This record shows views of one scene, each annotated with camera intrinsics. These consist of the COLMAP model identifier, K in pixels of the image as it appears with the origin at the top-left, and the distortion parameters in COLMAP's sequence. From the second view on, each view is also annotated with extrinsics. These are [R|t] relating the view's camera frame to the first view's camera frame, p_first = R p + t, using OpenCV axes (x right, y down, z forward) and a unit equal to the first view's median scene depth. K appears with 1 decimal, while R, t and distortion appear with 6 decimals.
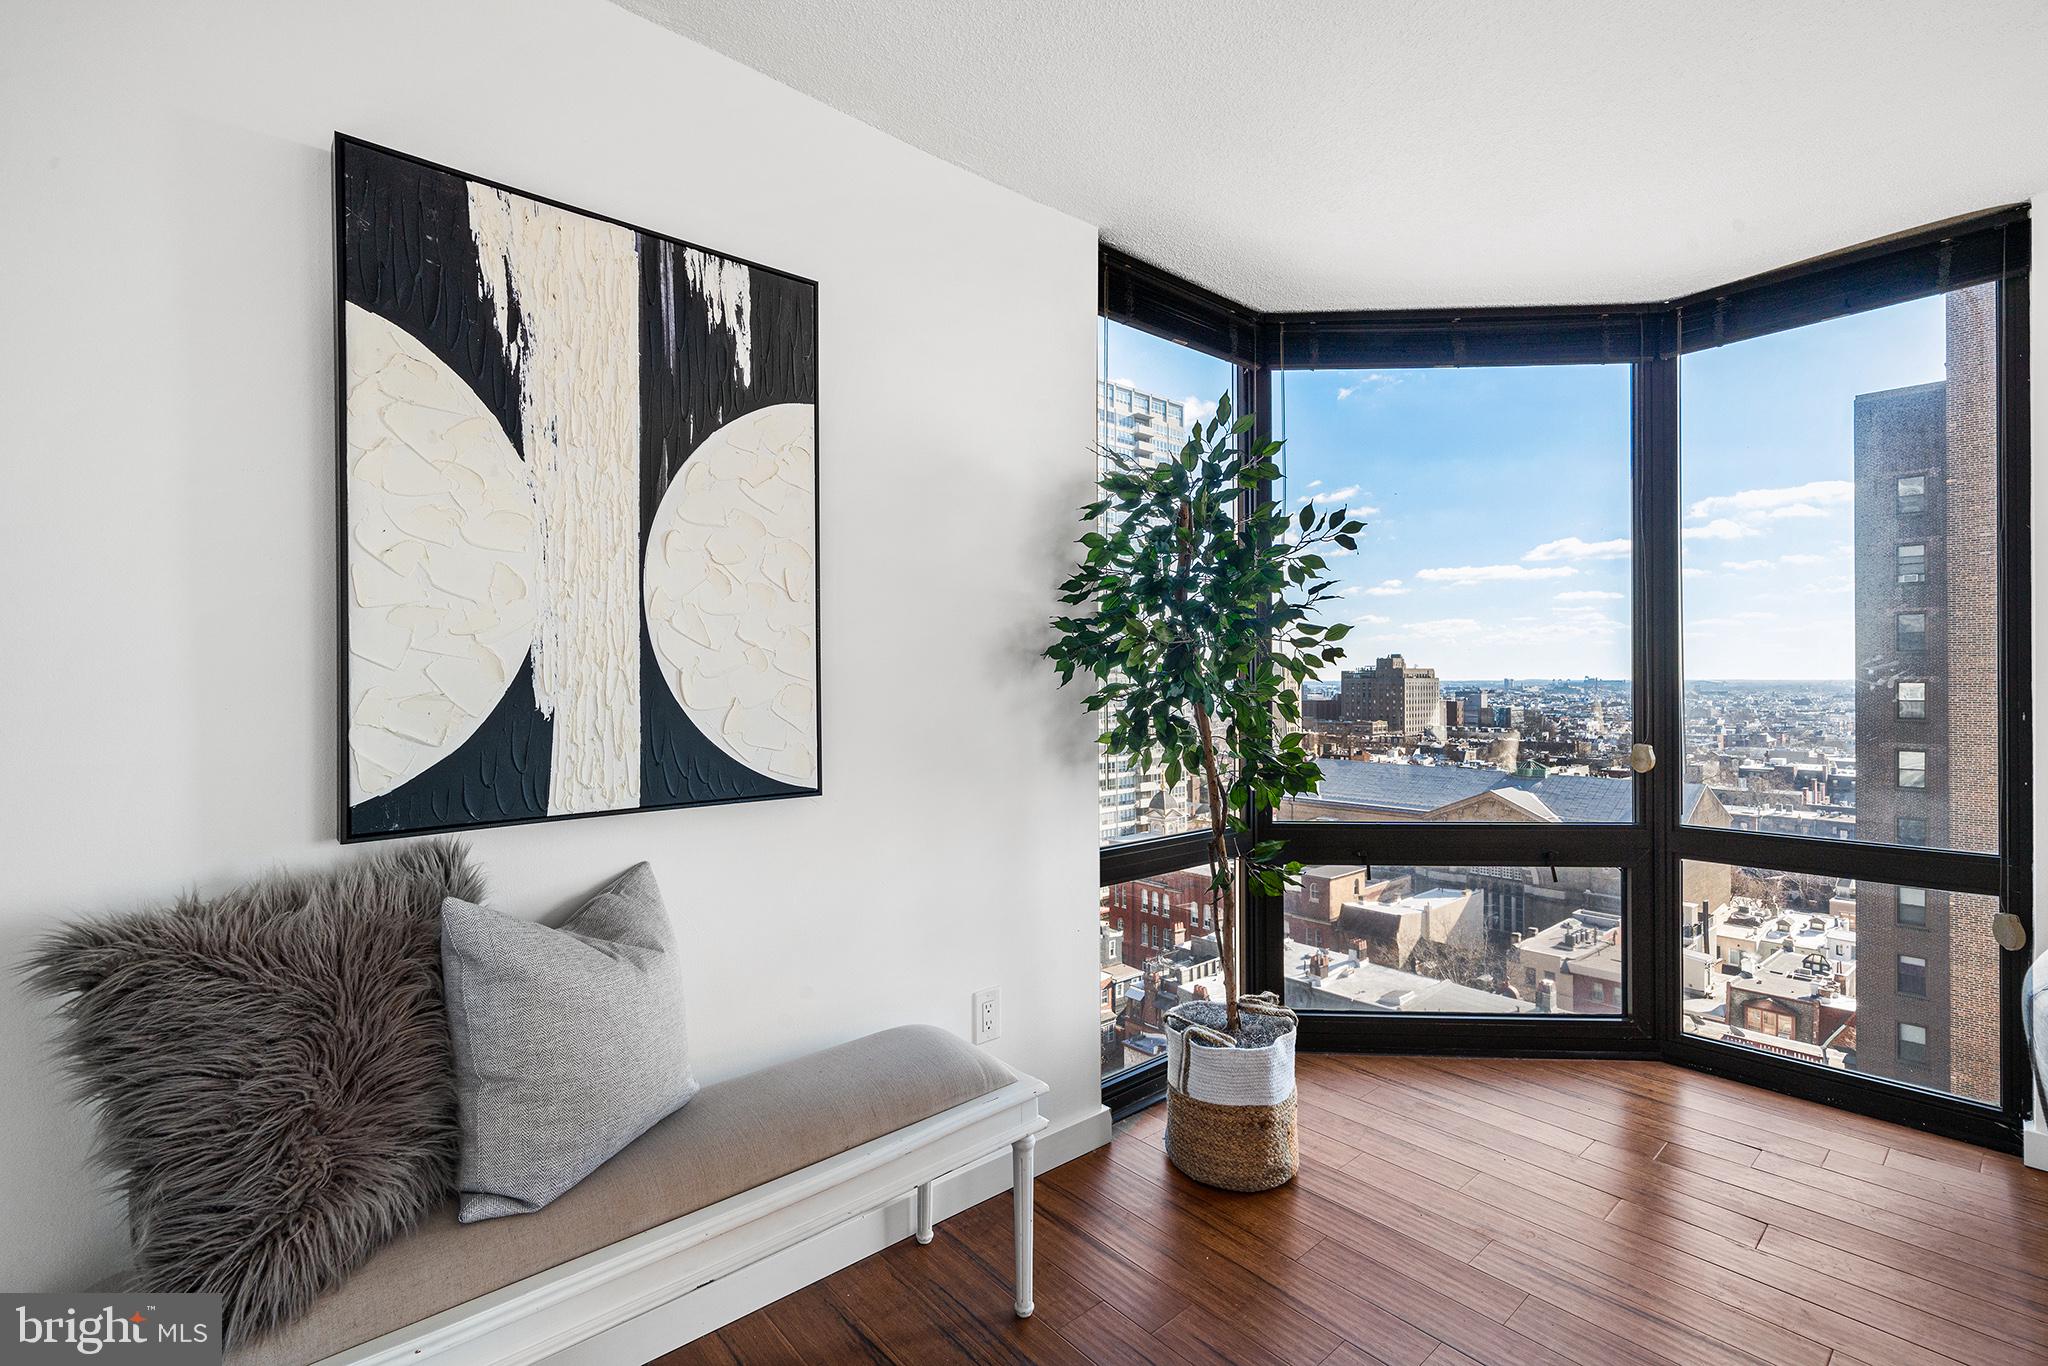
lens RADIAL K [[914.8, 0, 1034.5], [0, 914.8, 681.3], [0, 0, 1]] dist [0.004204, -0.001555]
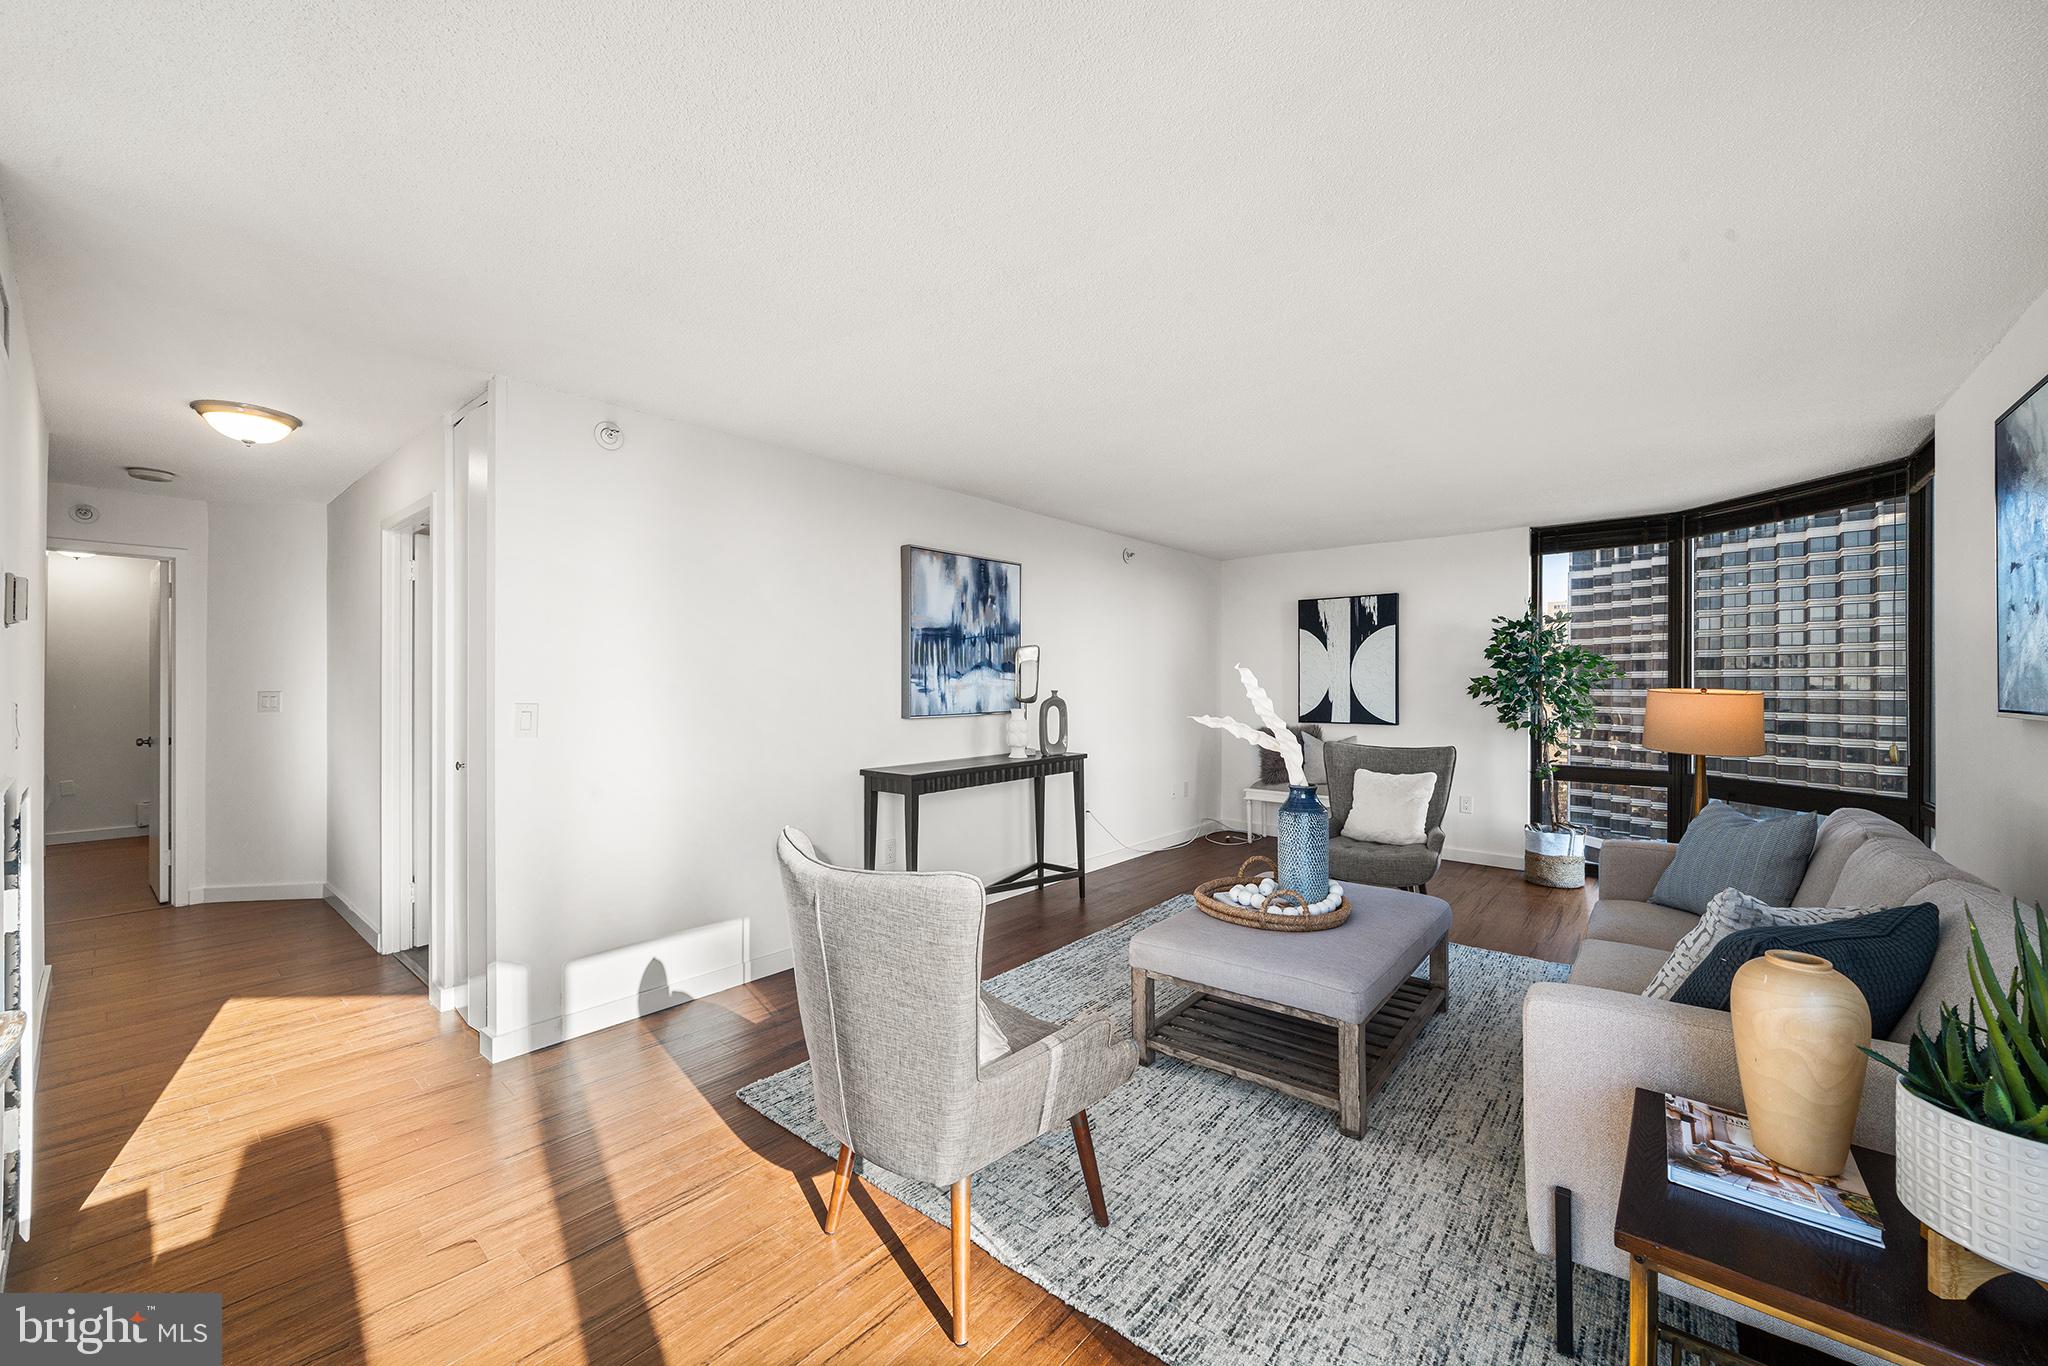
lens RADIAL K [[778.7, 0, 1003.4], [0, 778.7, 689.1], [0, 0, 1]] dist [0.004220, -0.002036]
pose [[0.122433, 0.008957, -0.992436, 0.111754], [-0.005662, 0.999949, 0.008327, -0.001775], [0.992461, 0.004599, 0.122477, -0.041921]]
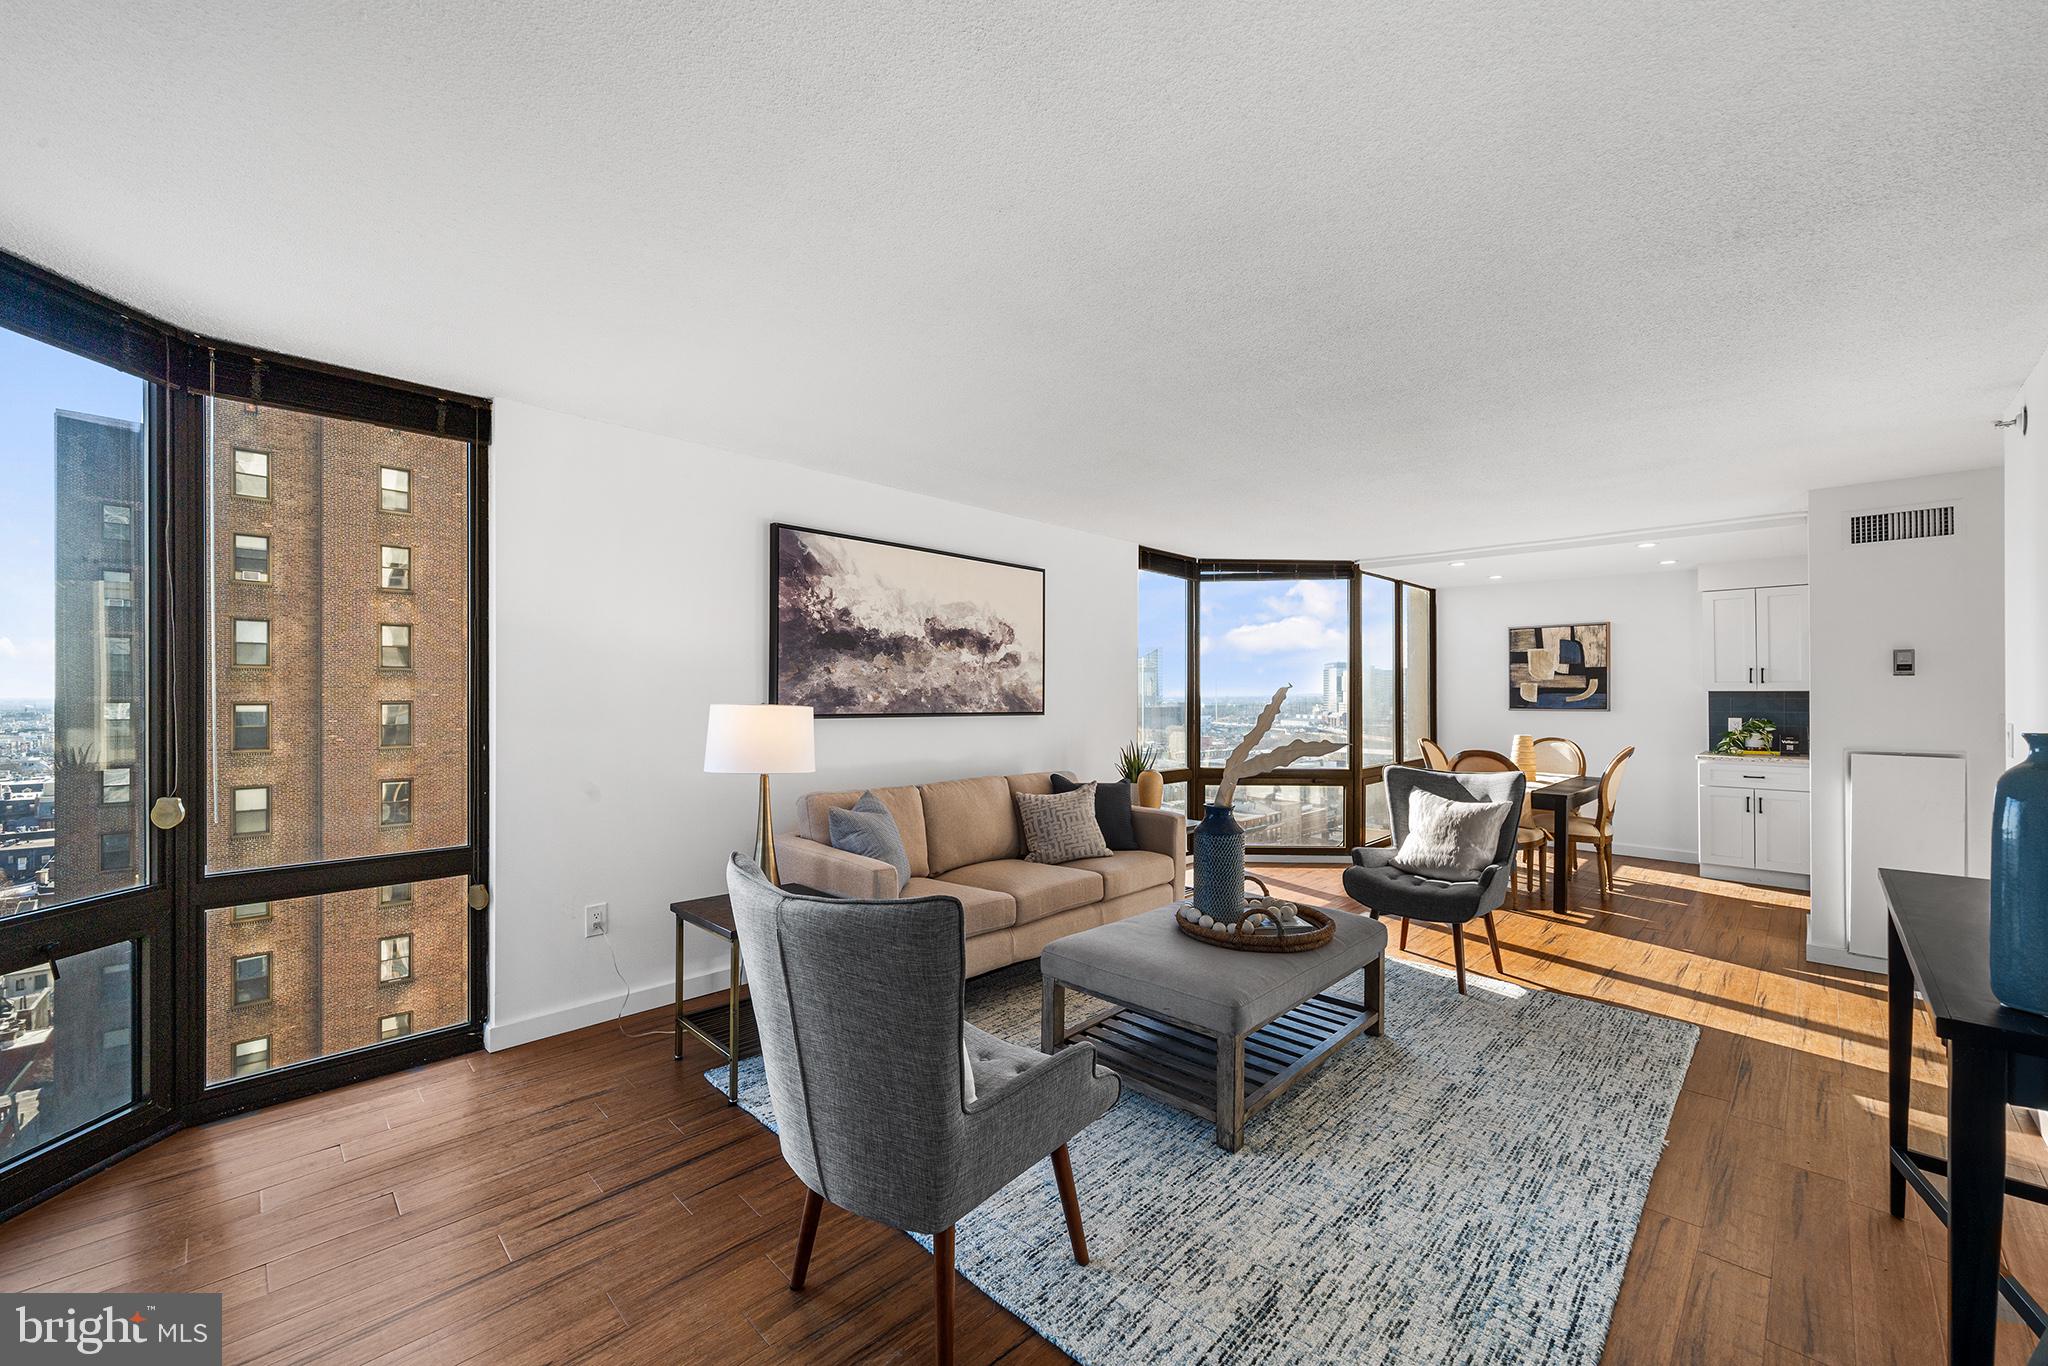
lens RADIAL K [[778.7, 0, 1049.9], [0, 778.7, 686.4], [0, 0, 1]] dist [0.004220, -0.002036]
pose [[-0.077215, 0.015517, 0.996894, -0.012176], [0.000183, 0.999879, -0.015549, -0.002000], [-0.997014, -0.001019, -0.077209, 0.010086]]
